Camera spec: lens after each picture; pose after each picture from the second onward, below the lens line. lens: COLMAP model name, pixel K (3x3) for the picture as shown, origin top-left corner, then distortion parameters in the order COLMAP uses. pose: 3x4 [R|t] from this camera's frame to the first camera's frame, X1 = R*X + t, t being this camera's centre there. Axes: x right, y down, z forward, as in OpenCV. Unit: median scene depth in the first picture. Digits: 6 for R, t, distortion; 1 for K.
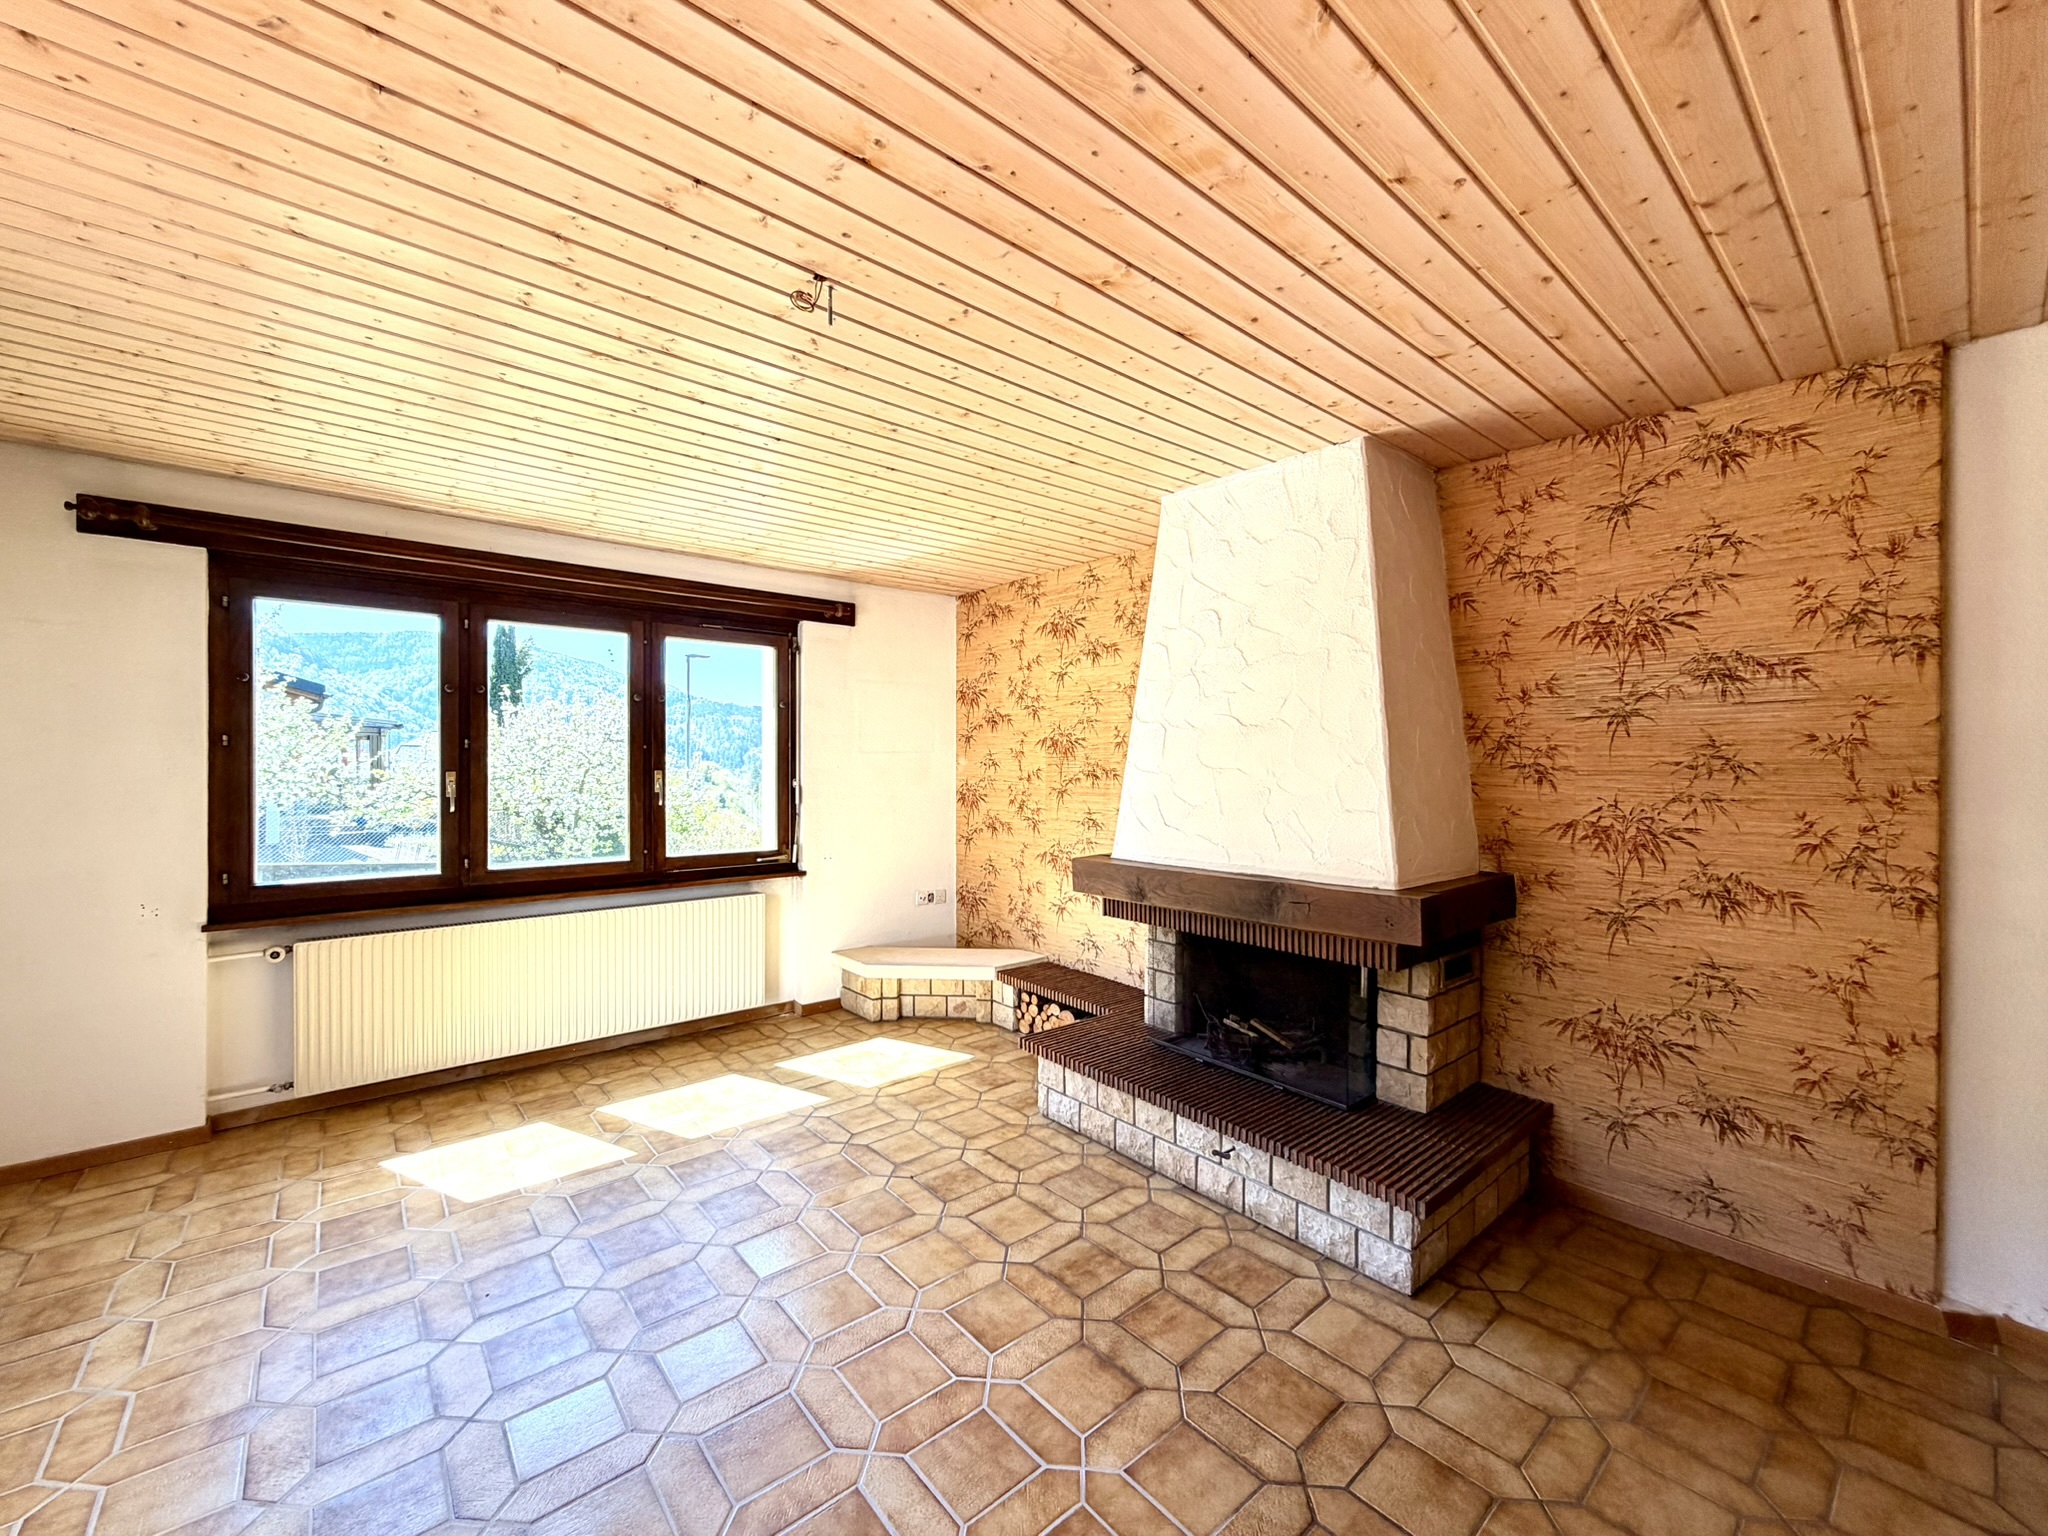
lens RADIAL K [[814.6, 0, 1019.2], [0, 814.6, 764.4], [0, 0, 1]] dist [-0.002441, 0.000574]
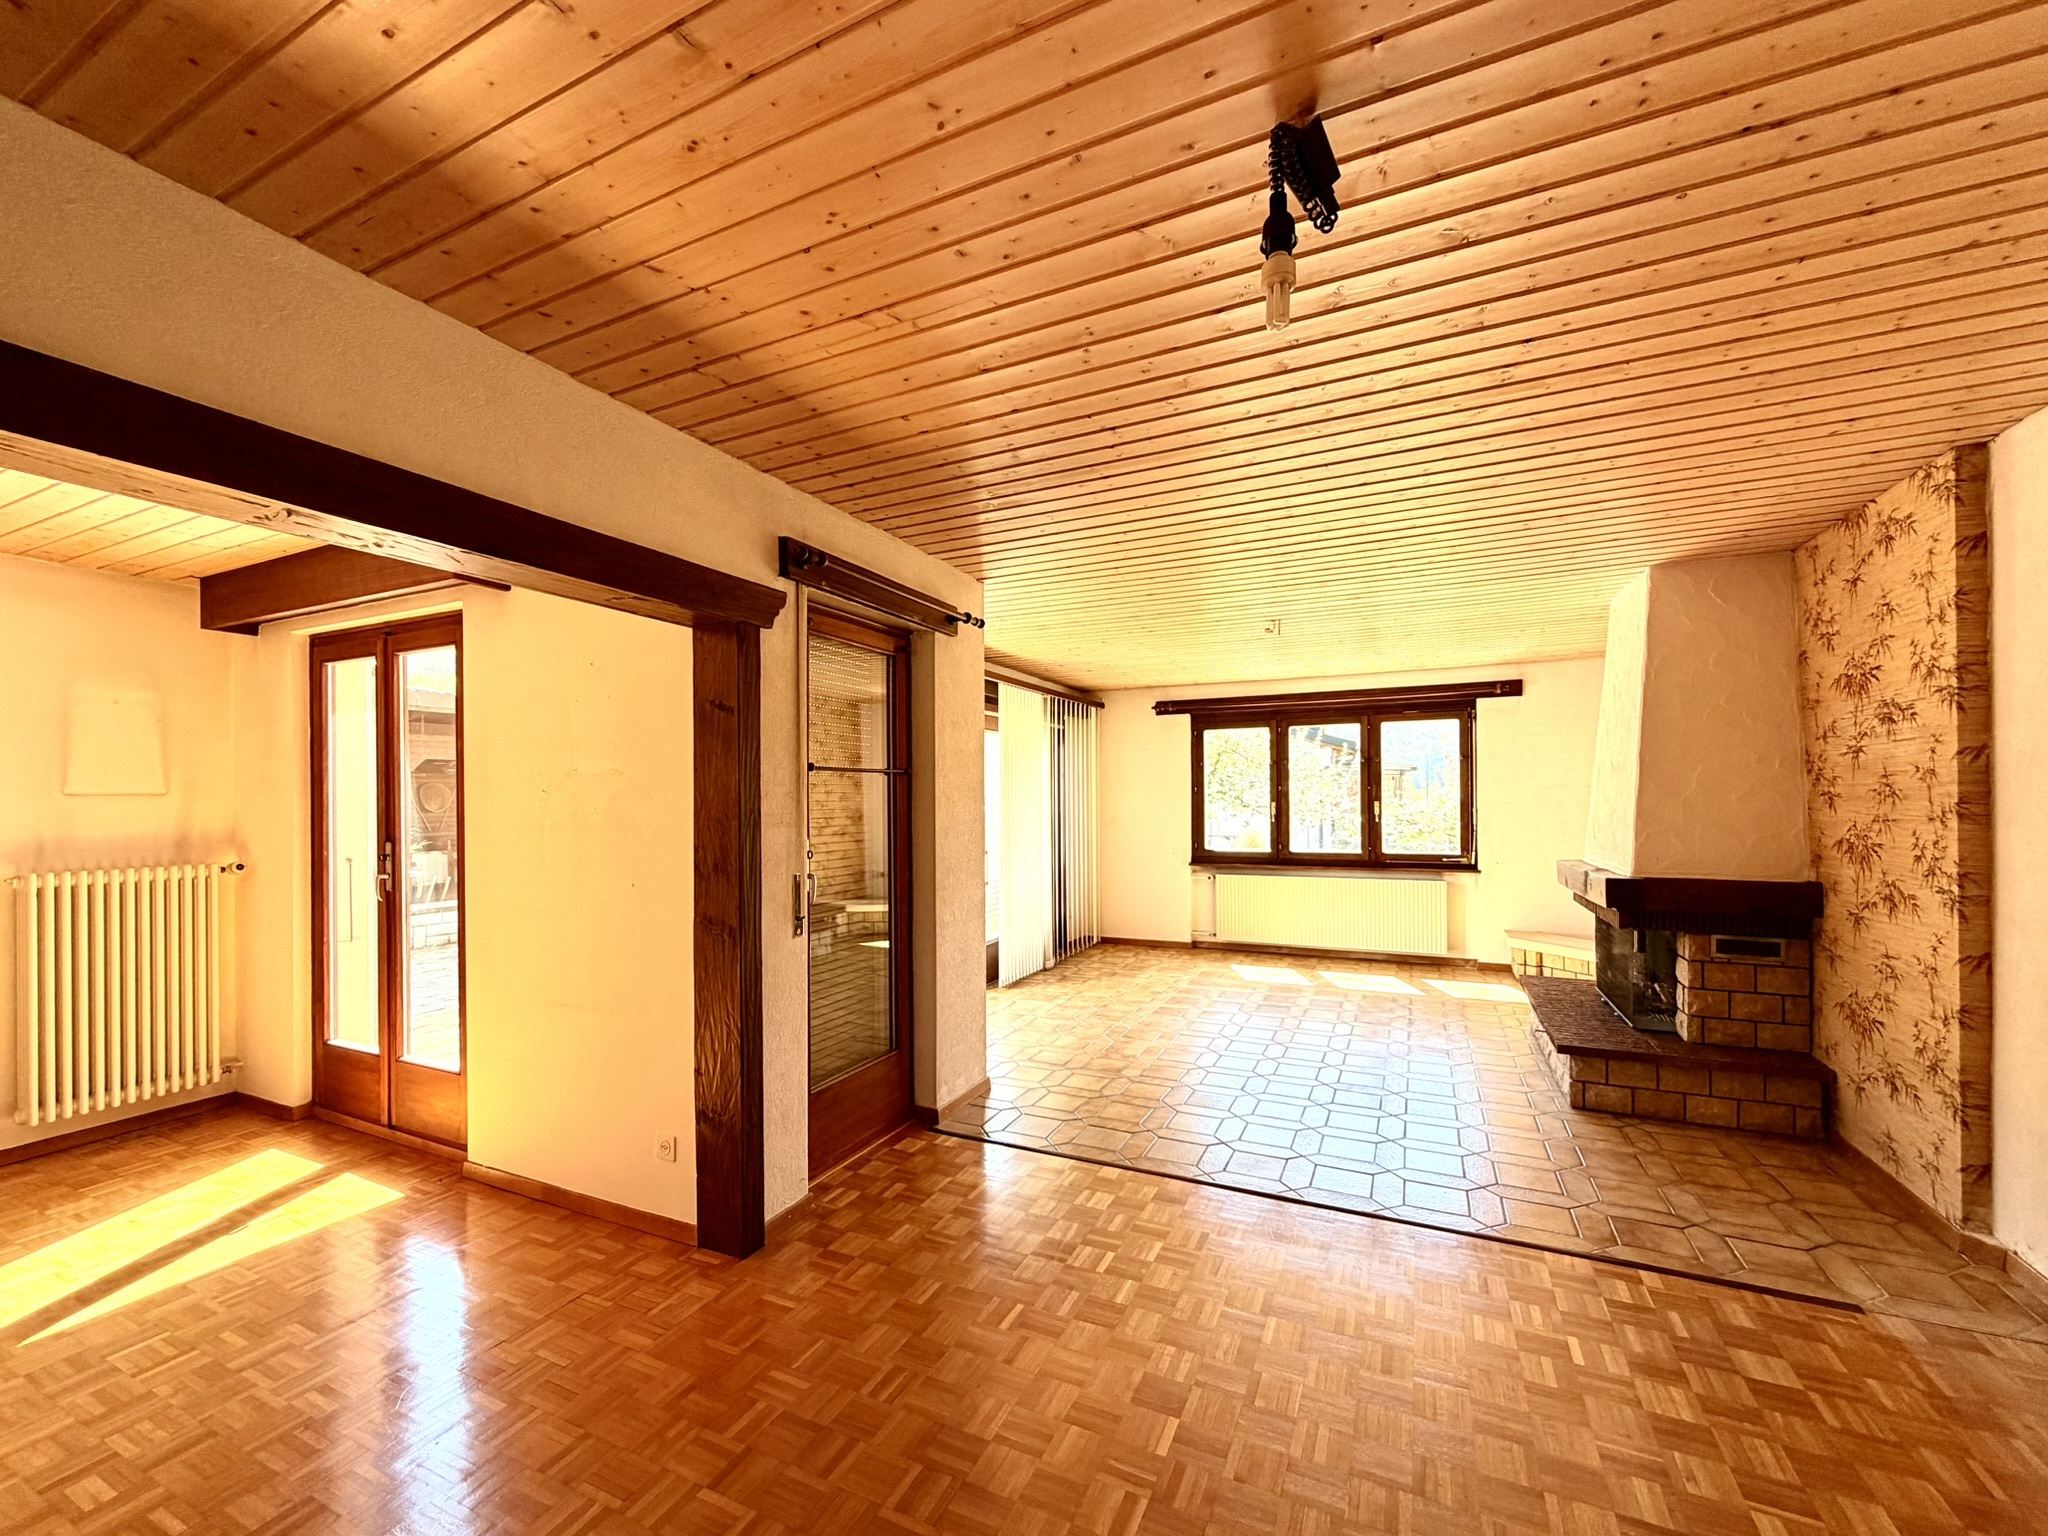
lens RADIAL K [[831.0, 0, 1015.1], [0, 831.0, 802.6], [0, 0, 1]] dist [0.000765, 0.000151]
pose [[0.406521, -0.002792, -0.913637, 1.278084], [0.005426, 0.999985, -0.000641, 0.010057], [0.913625, -0.004697, 0.406530, -0.613974]]
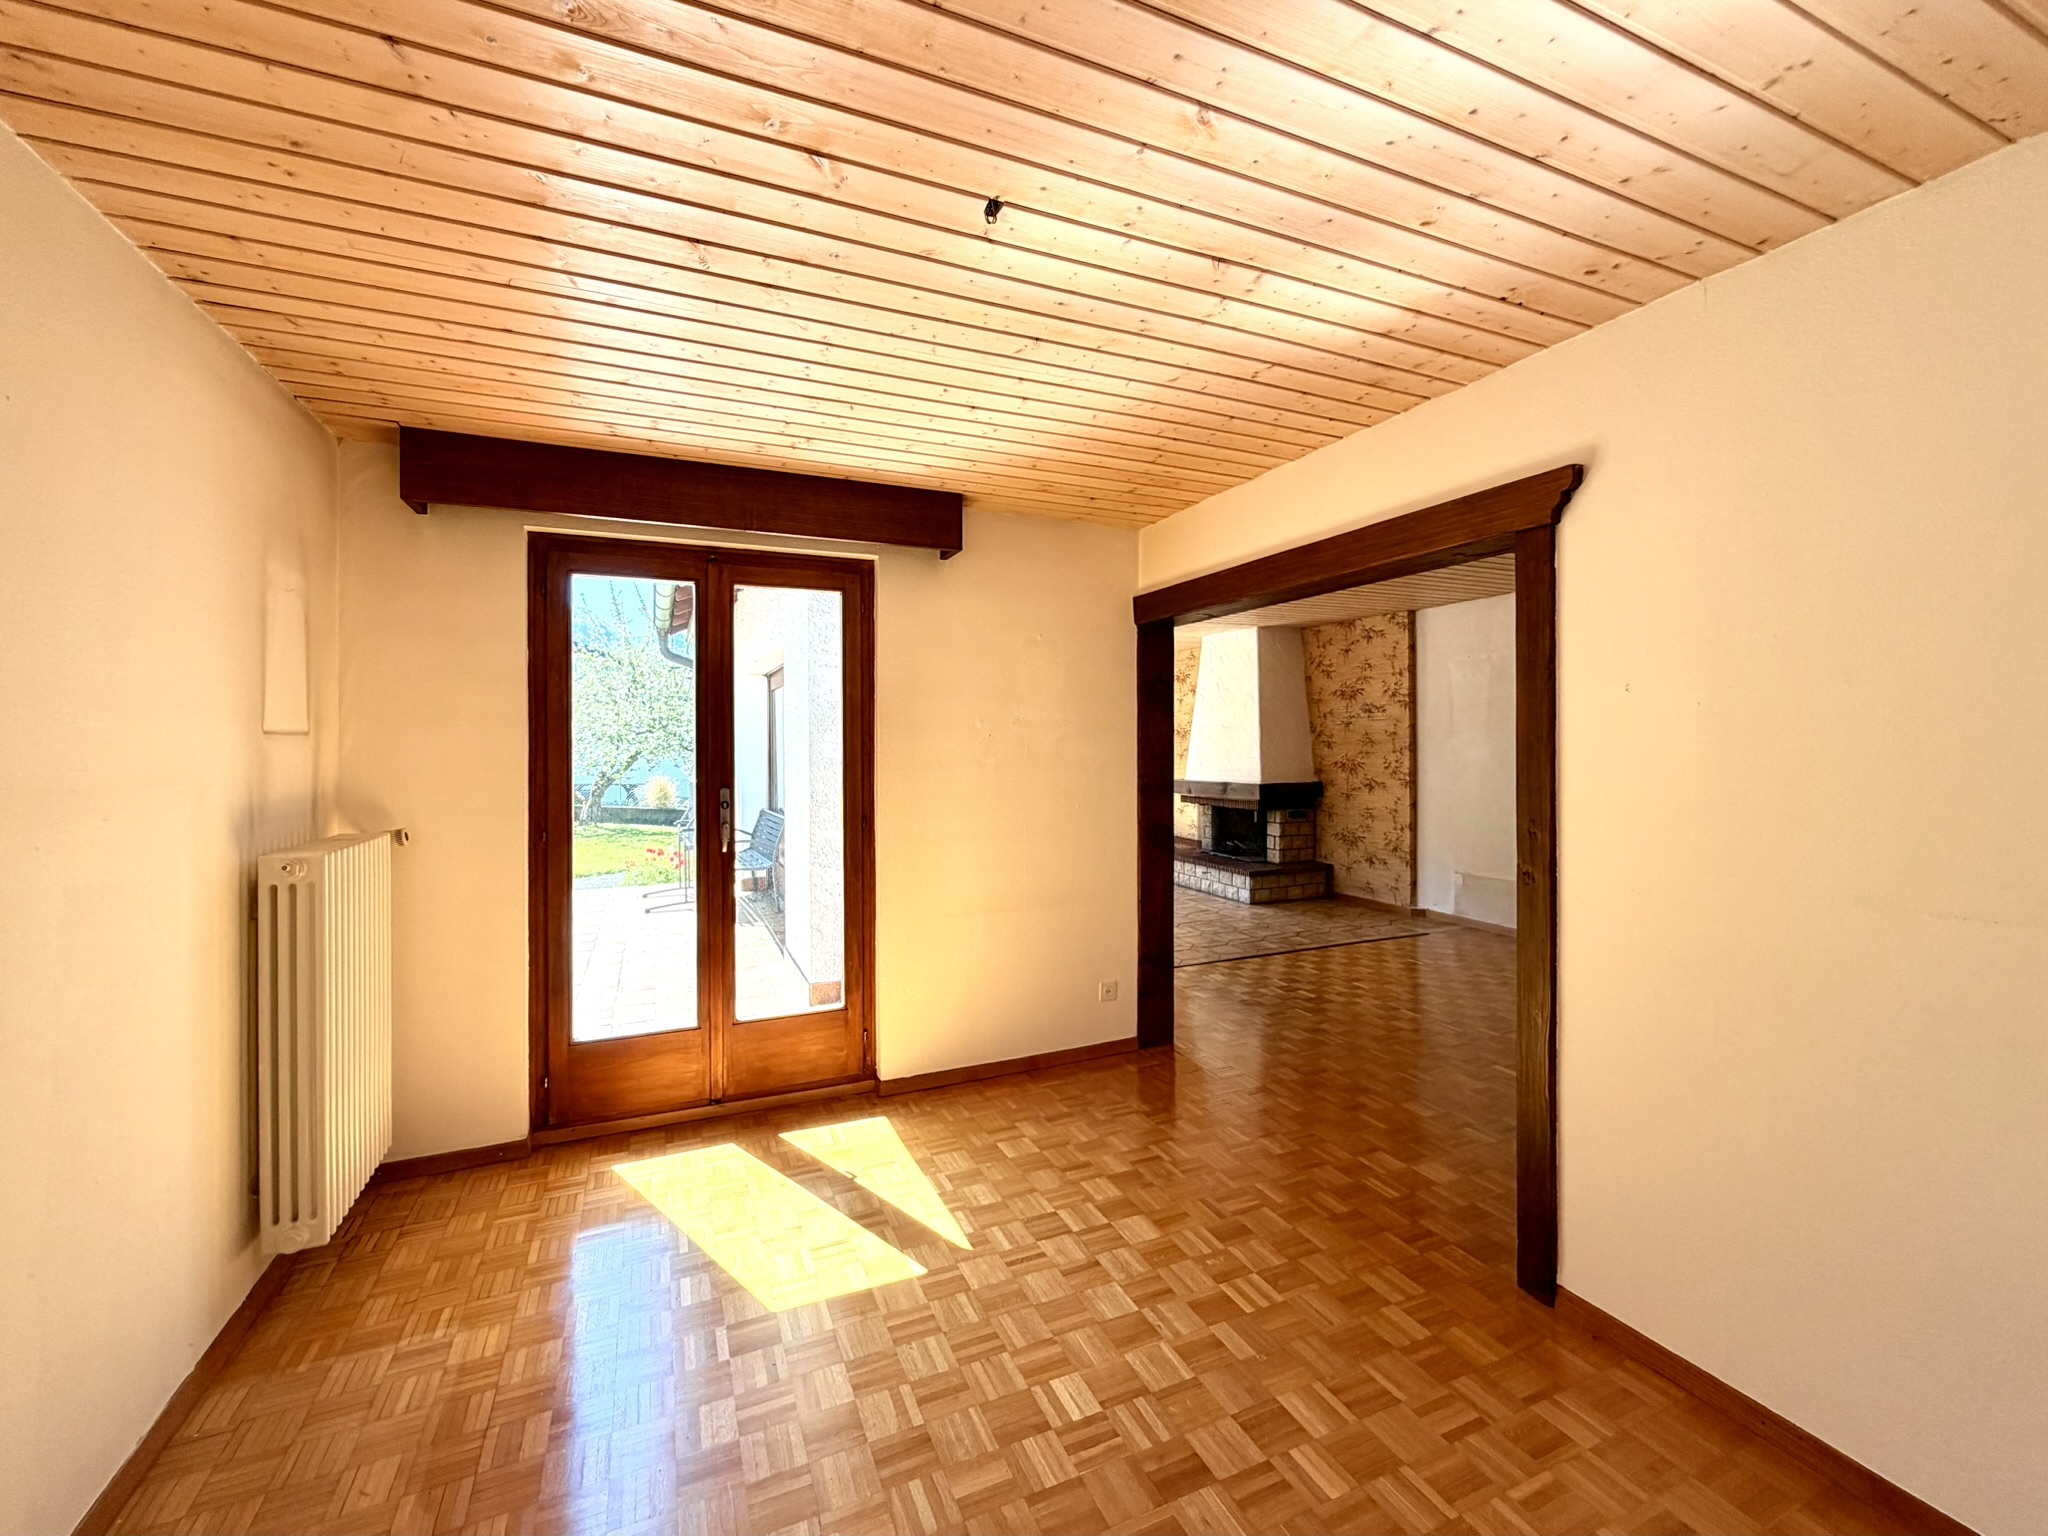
lens RADIAL K [[835.3, 0, 1018.7], [0, 835.3, 746.5], [0, 0, 1]] dist [0.000818, 0.000245]
pose [[0.957593, -0.008380, -0.288002, 0.449671], [0.008564, 0.999963, -0.000620, 0.010698], [0.287997, -0.001872, 0.957630, -1.987564]]
